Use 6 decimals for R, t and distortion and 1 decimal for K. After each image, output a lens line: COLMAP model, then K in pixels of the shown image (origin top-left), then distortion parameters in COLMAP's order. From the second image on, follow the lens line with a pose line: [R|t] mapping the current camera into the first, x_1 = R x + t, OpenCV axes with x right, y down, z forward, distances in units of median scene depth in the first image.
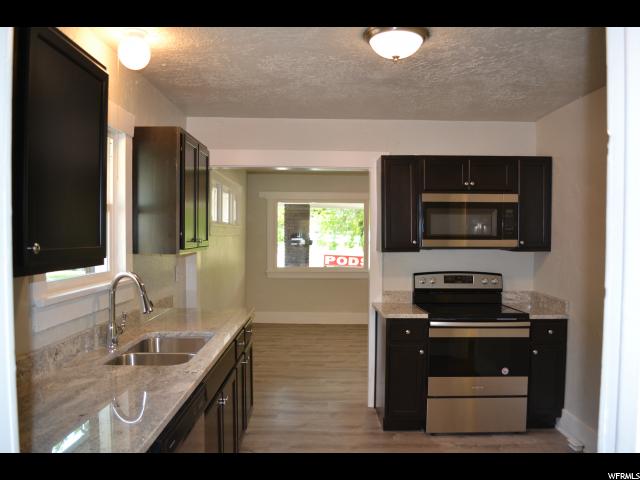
lens RADIAL K [[513.2, 0, 322.8], [0, 513.2, 248.7], [0, 0, 1]] dist [-0.079934, 0.004055]
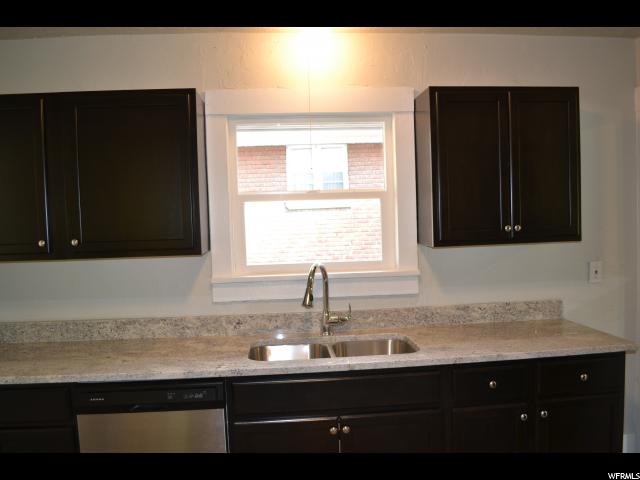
lens RADIAL K [[495.1, 0, 320.0], [0, 495.1, 240.0], [0, 0, 1]] dist [-0.000023, 0.000661]
pose [[0.064253, 0.017430, -0.997781, 0.648722], [0.000718, 0.999846, 0.017512, -0.016070], [0.997933, -0.001842, 0.064231, 1.046718]]
